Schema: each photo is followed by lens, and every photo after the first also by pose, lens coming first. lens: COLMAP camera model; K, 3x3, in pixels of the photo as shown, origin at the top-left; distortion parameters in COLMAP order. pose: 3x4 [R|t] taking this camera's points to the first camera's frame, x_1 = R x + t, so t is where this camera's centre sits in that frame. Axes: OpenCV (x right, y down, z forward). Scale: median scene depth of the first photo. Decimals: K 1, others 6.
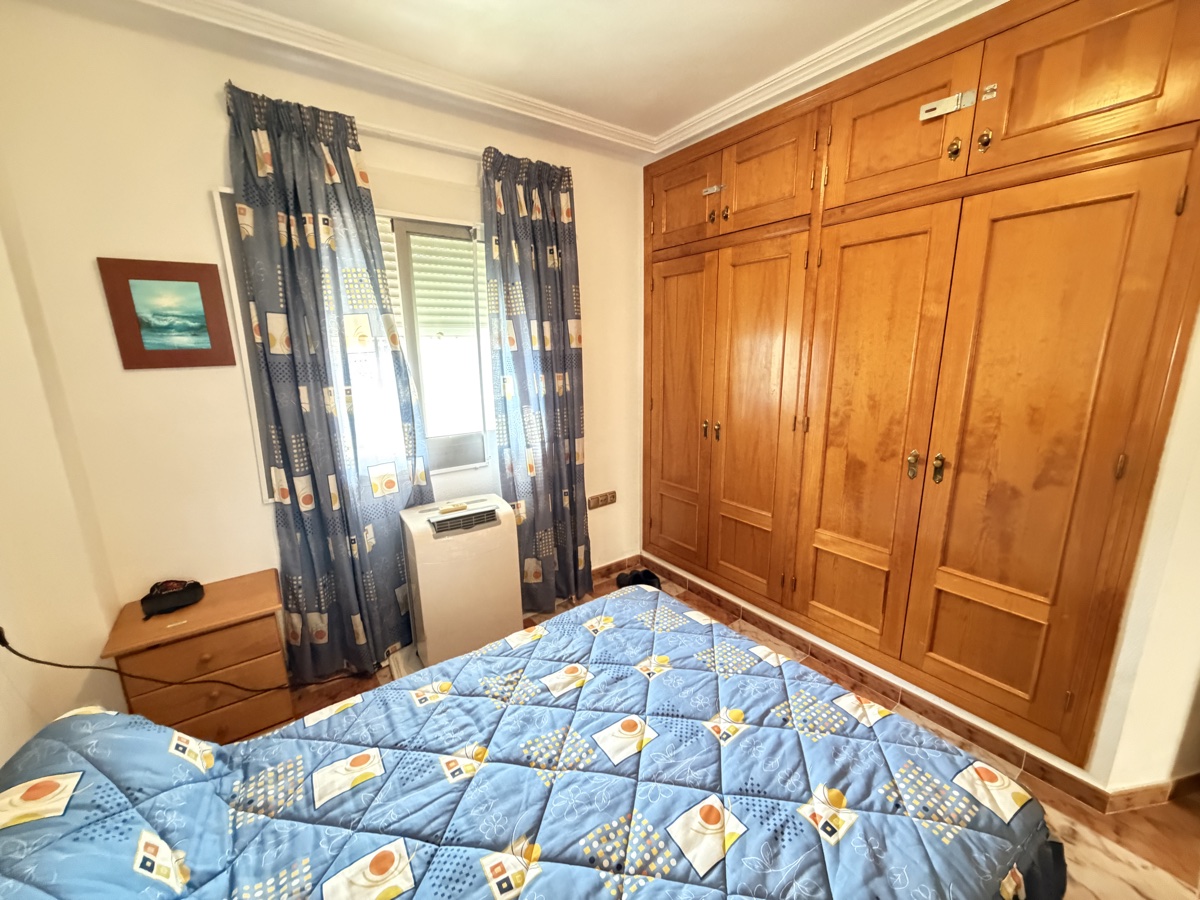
lens RADIAL K [[478.7, 0, 593.3], [0, 478.7, 452.4], [0, 0, 1]] dist [0.001141, 0.000357]
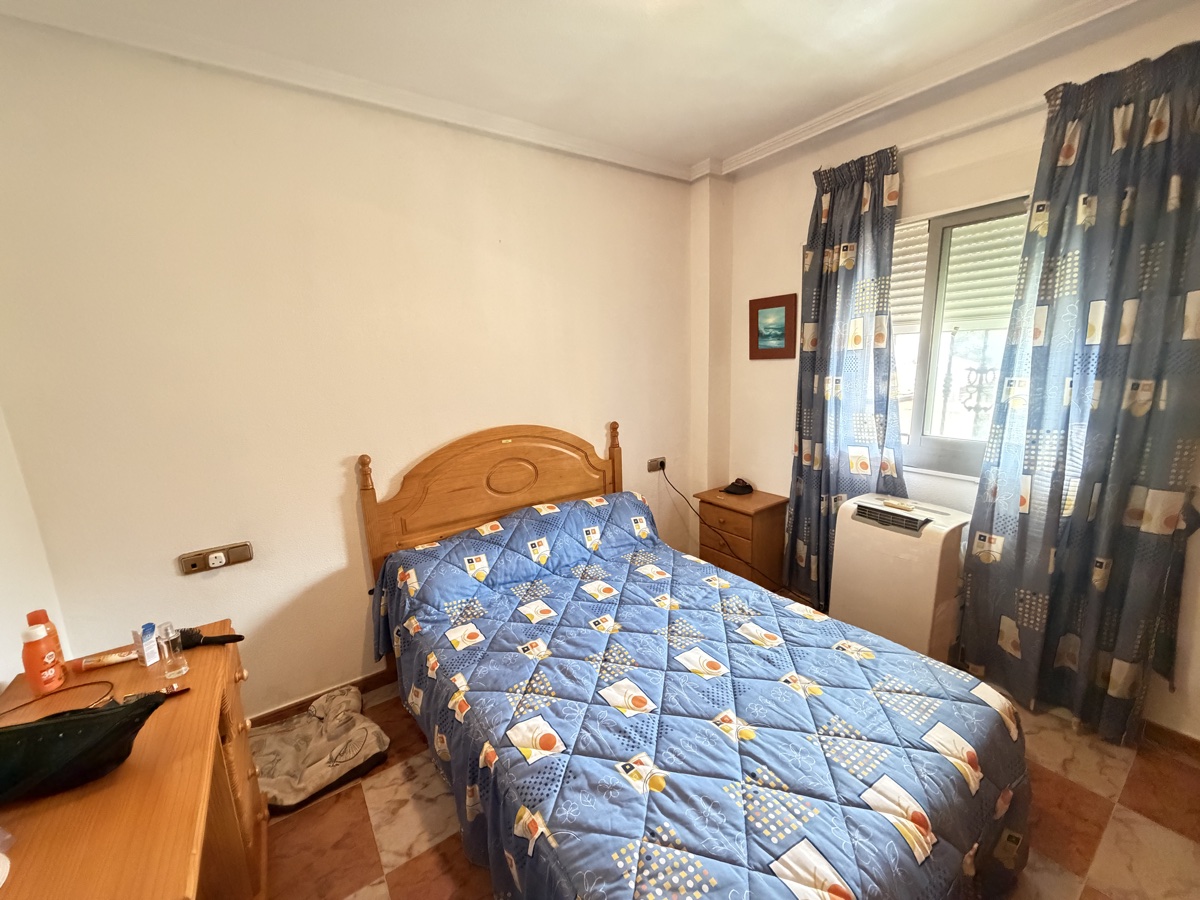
lens RADIAL K [[478.7, 0, 601.3], [0, 478.7, 451.5], [0, 0, 1]] dist [0.001141, 0.000357]
pose [[-0.018614, 0.211715, -0.977154, 1.009082], [-0.184924, 0.959733, 0.211463, -0.132202], [0.982577, 0.184635, 0.021287, 0.524827]]
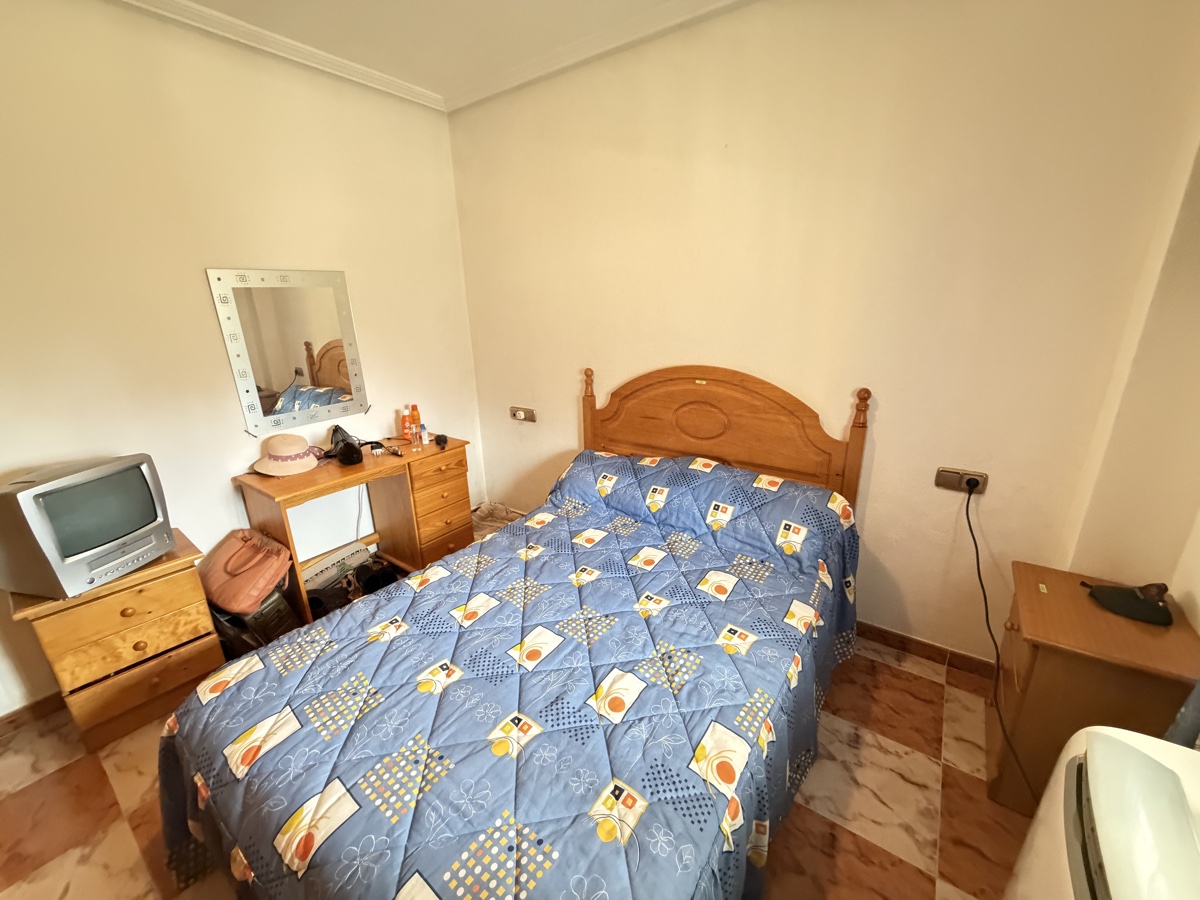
lens RADIAL K [[478.7, 0, 593.3], [0, 478.7, 455.4], [0, 0, 1]] dist [0.001141, 0.000357]
pose [[-0.951393, 0.131283, -0.278596, 0.165121], [-0.028550, 0.863103, 0.504221, -0.314222], [0.306653, 0.487666, -0.817402, 1.493915]]
